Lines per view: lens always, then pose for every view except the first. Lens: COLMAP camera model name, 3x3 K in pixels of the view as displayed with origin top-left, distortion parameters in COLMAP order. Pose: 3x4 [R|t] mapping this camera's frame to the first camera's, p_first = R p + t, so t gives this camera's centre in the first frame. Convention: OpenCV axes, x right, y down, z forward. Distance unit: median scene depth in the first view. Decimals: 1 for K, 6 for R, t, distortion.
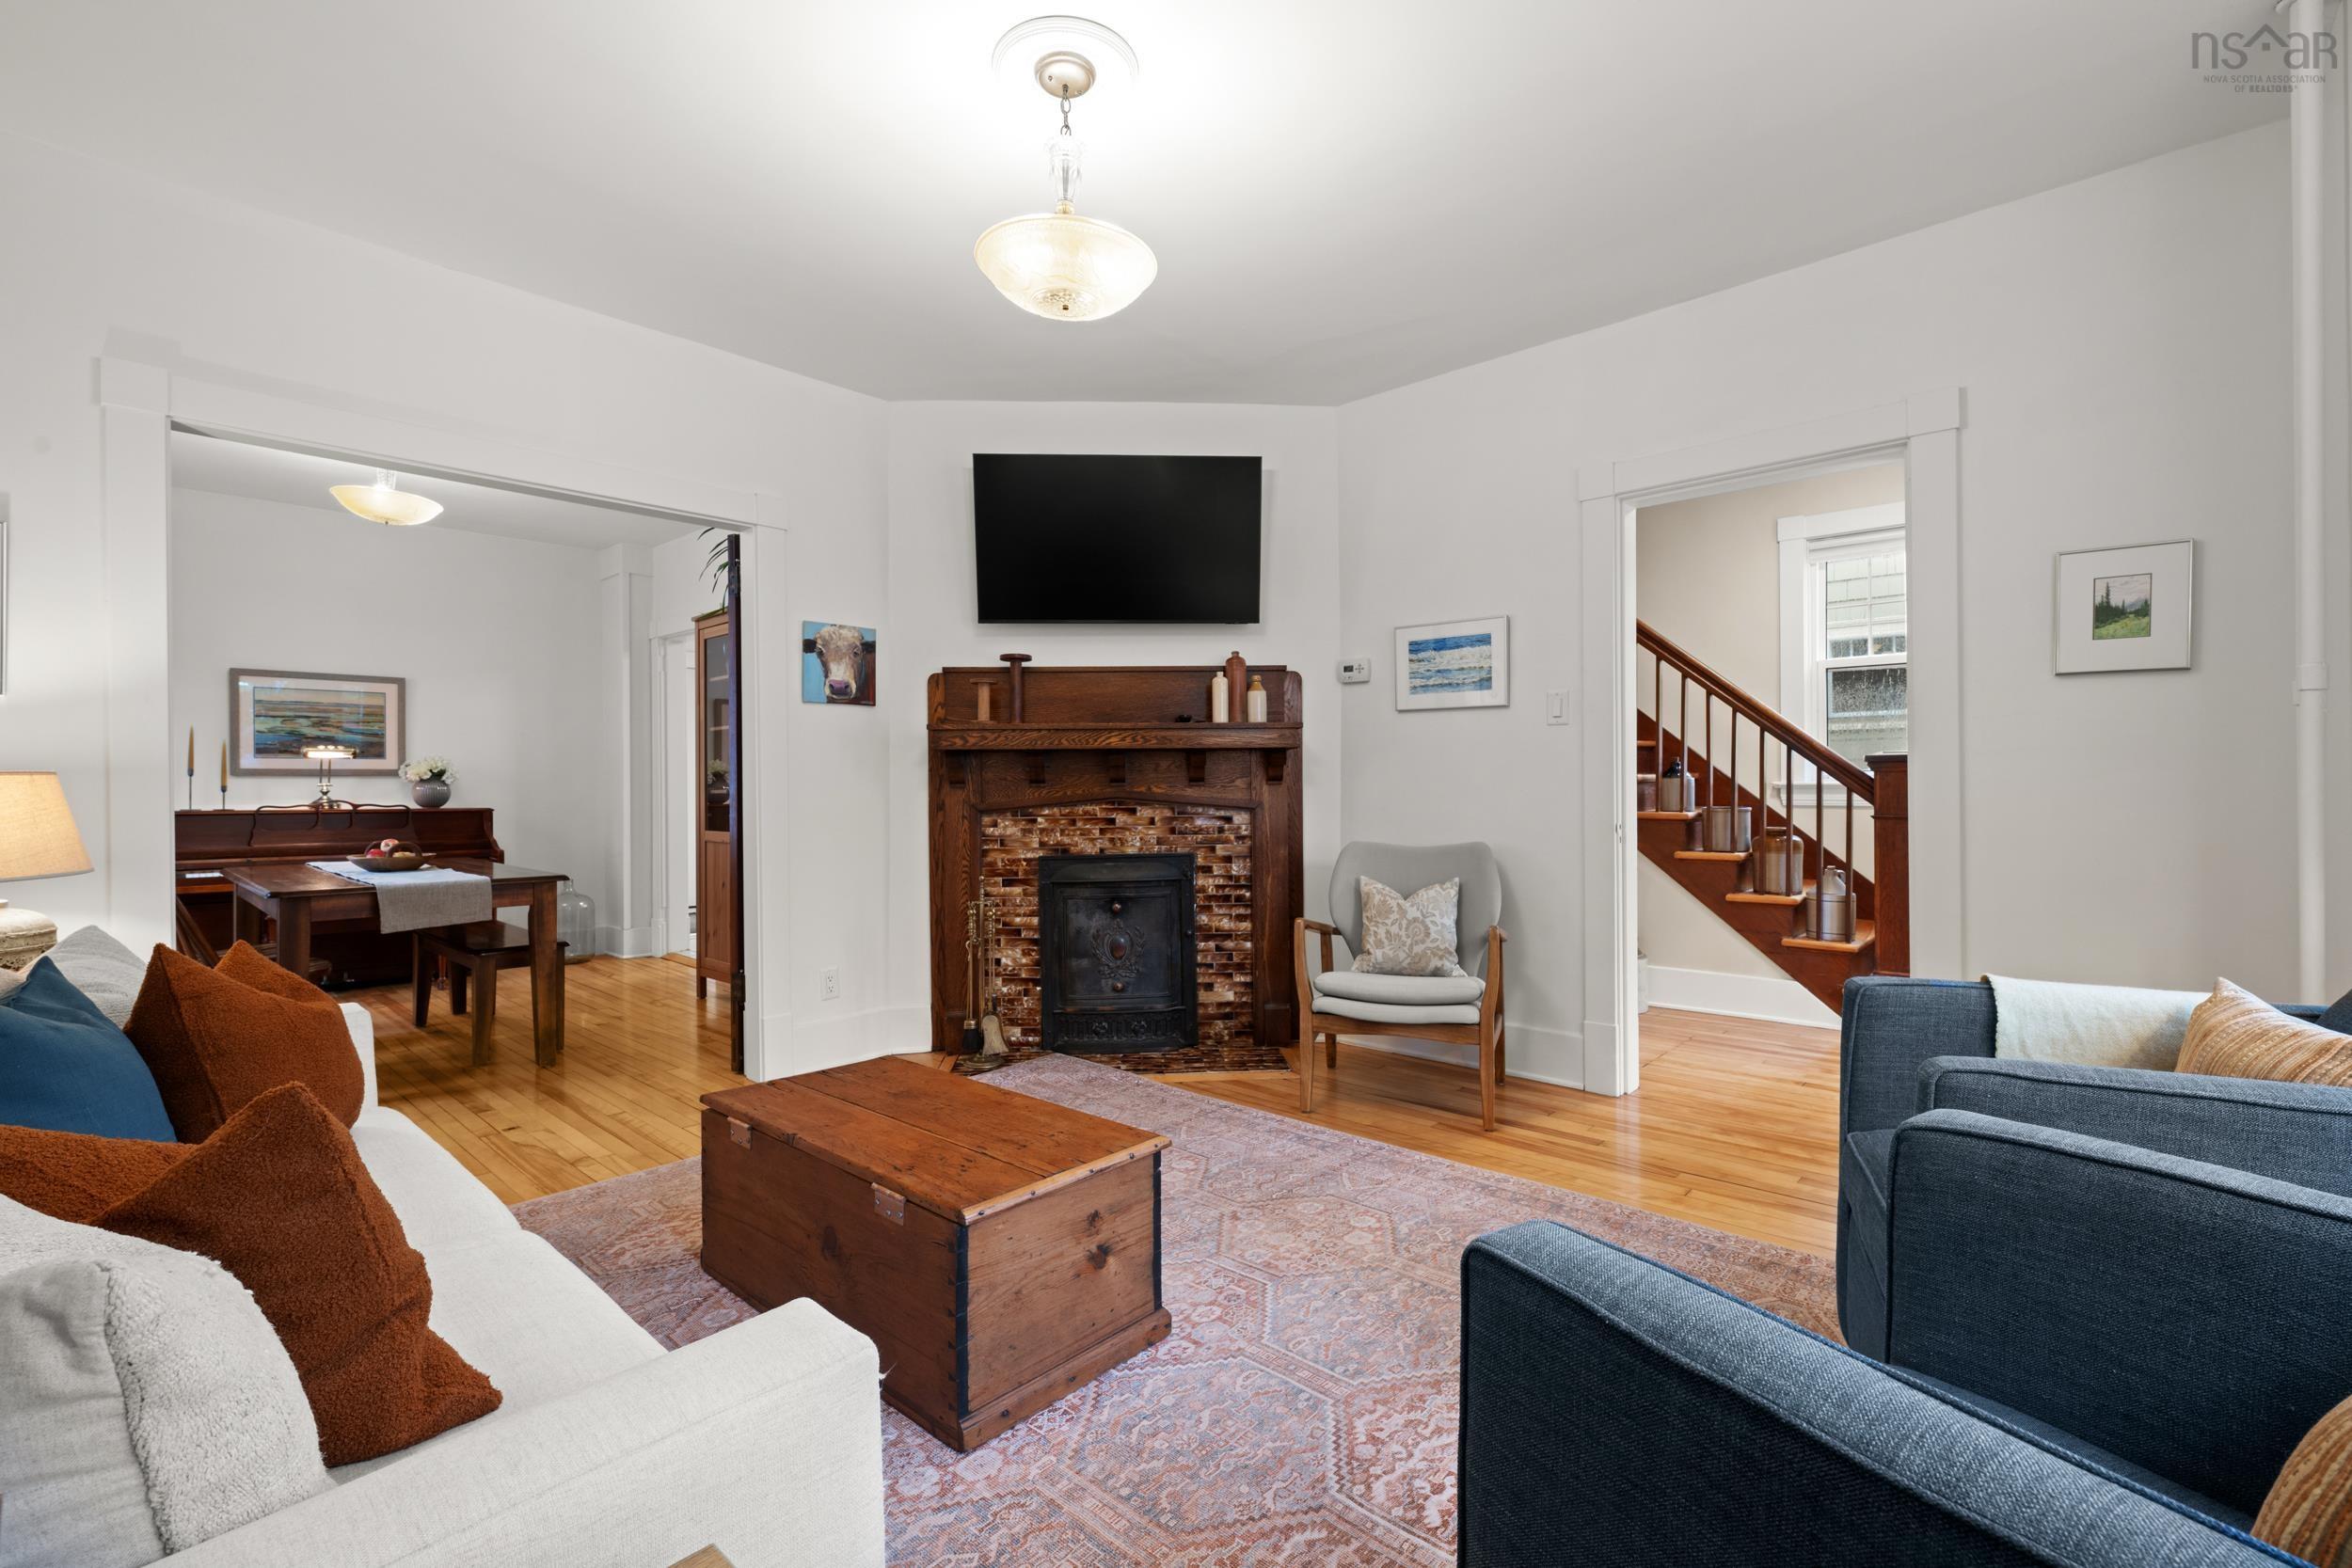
lens RADIAL K [[1053.4, 0, 1199.5], [0, 1053.4, 786.6], [0, 0, 1]] dist [0.000295, 0.000556]
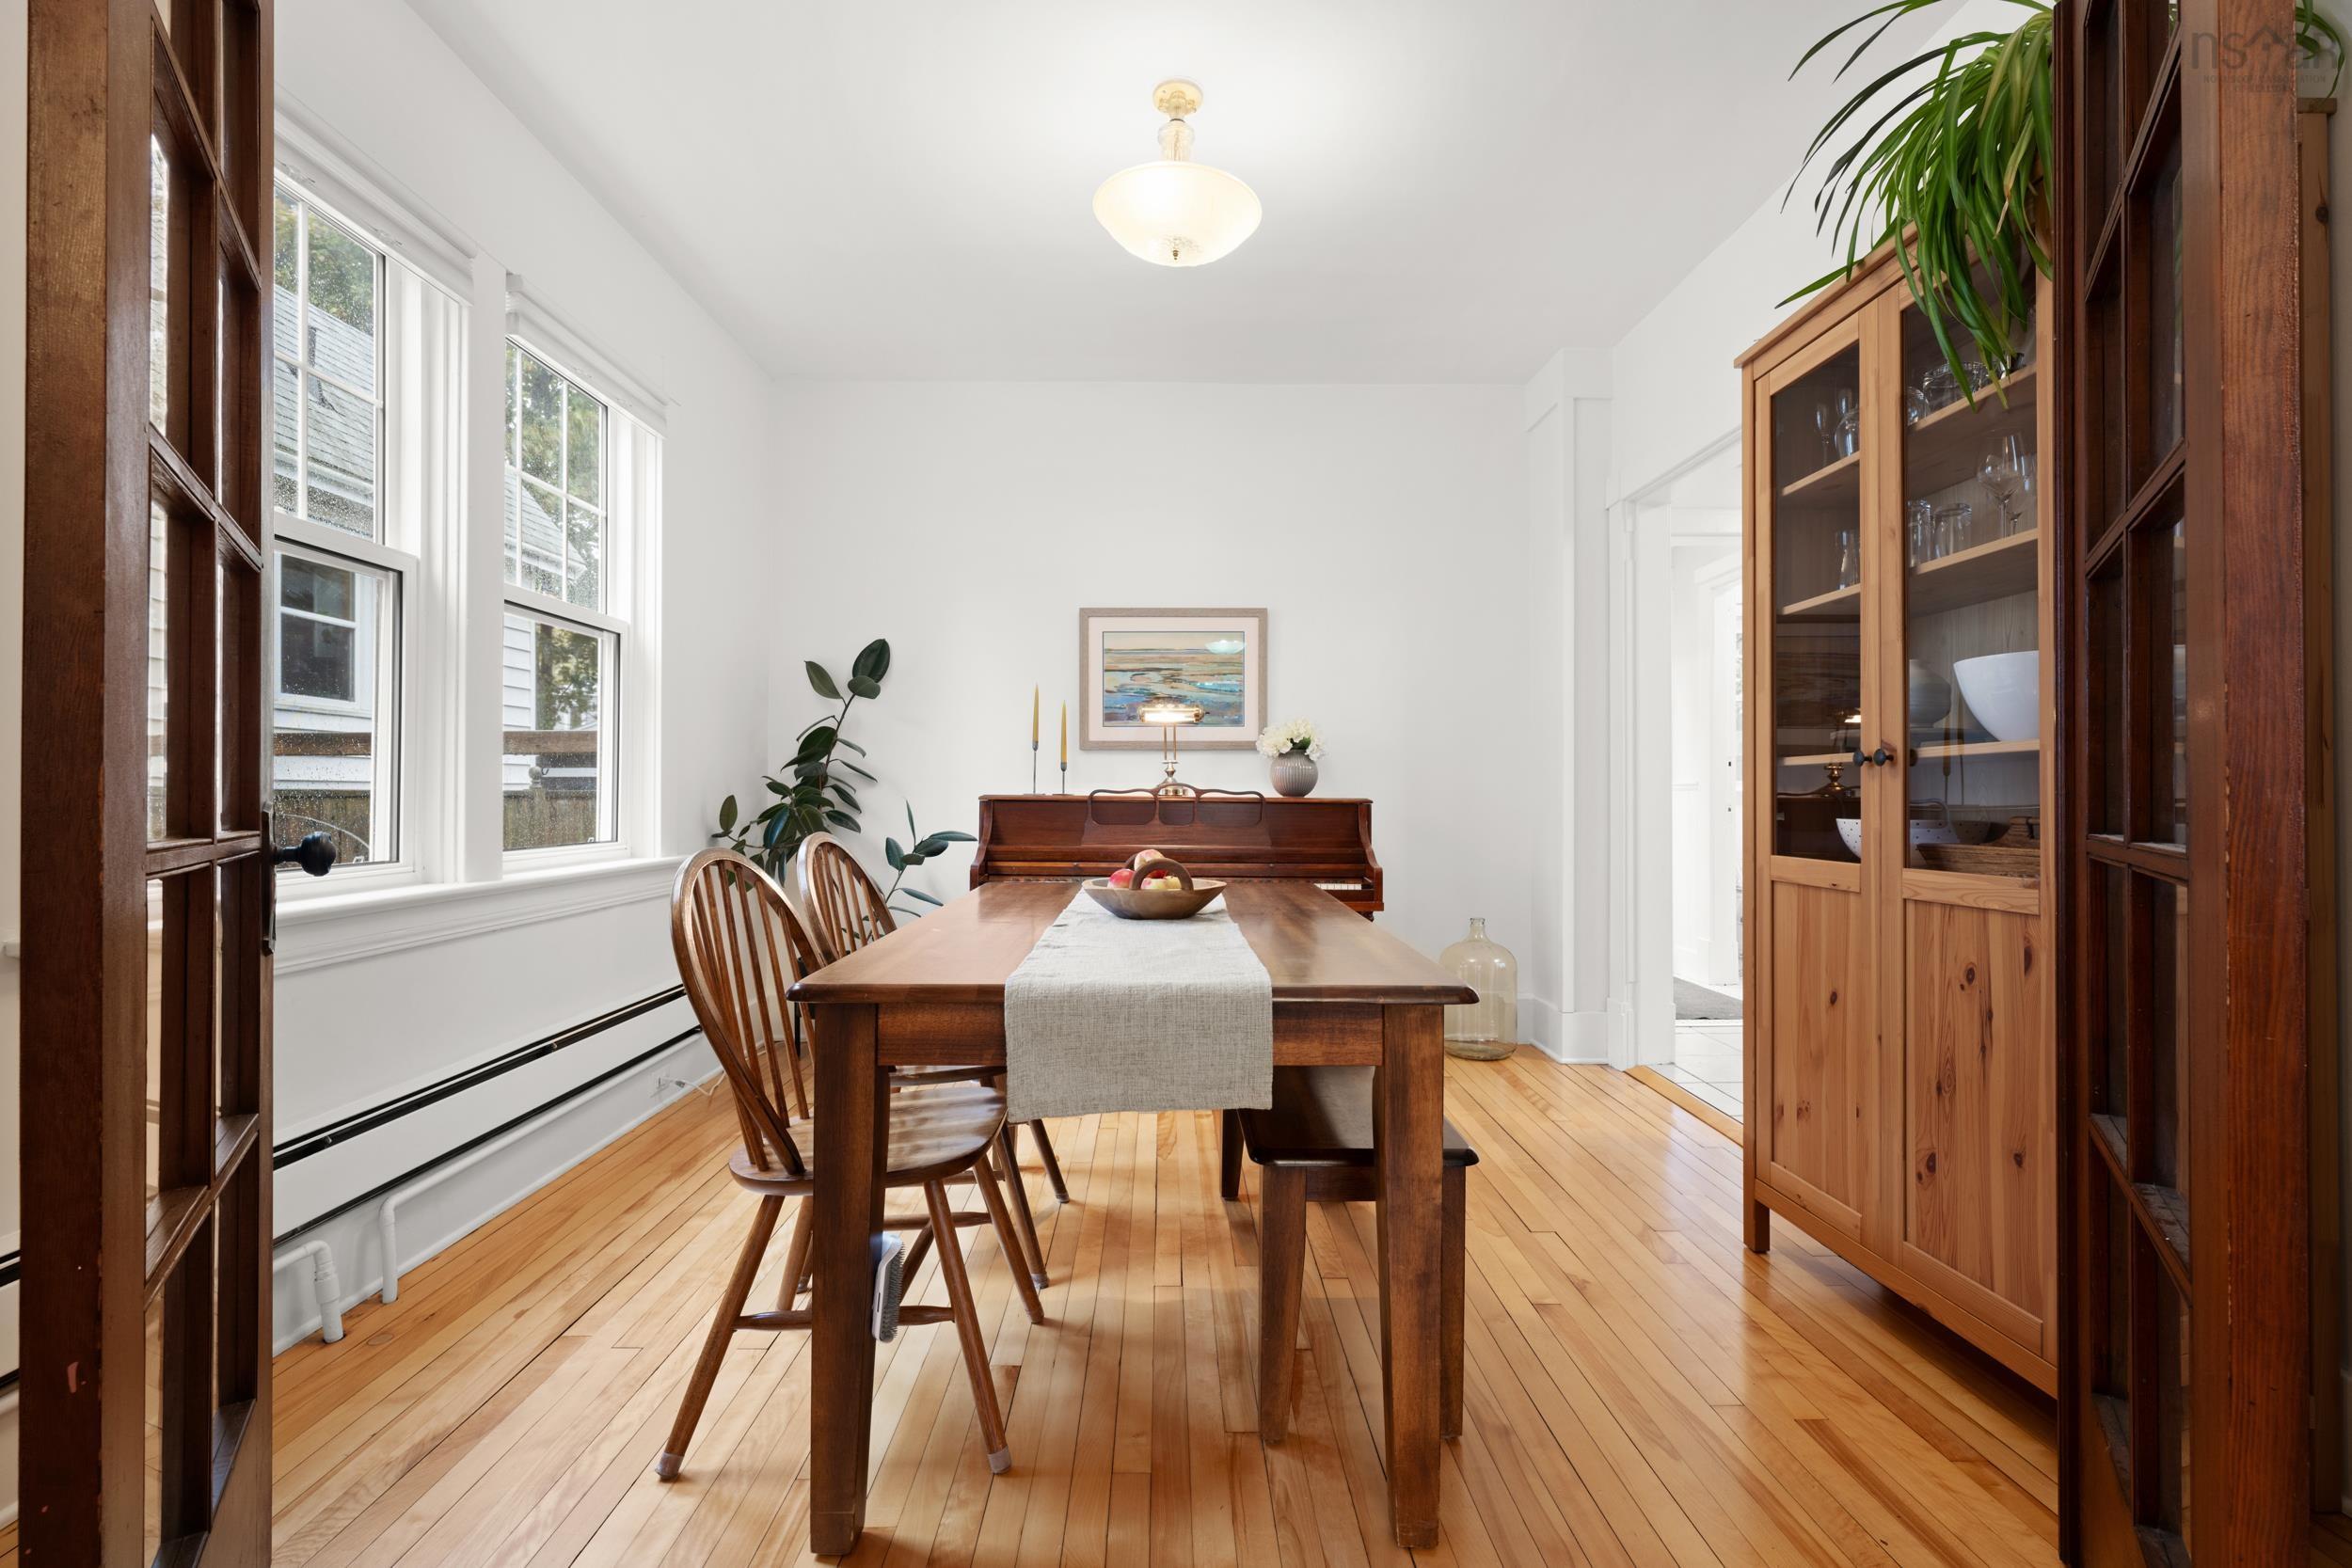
lens RADIAL K [[1053.4, 0, 1186.0], [0, 1053.4, 786.4], [0, 0, 1]] dist [0.000295, 0.000556]
pose [[0.688576, 0.000665, -0.725164, -0.318505], [-0.007086, 0.999958, -0.005811, 0.018799], [0.725130, 0.009140, 0.688551, 0.532986]]
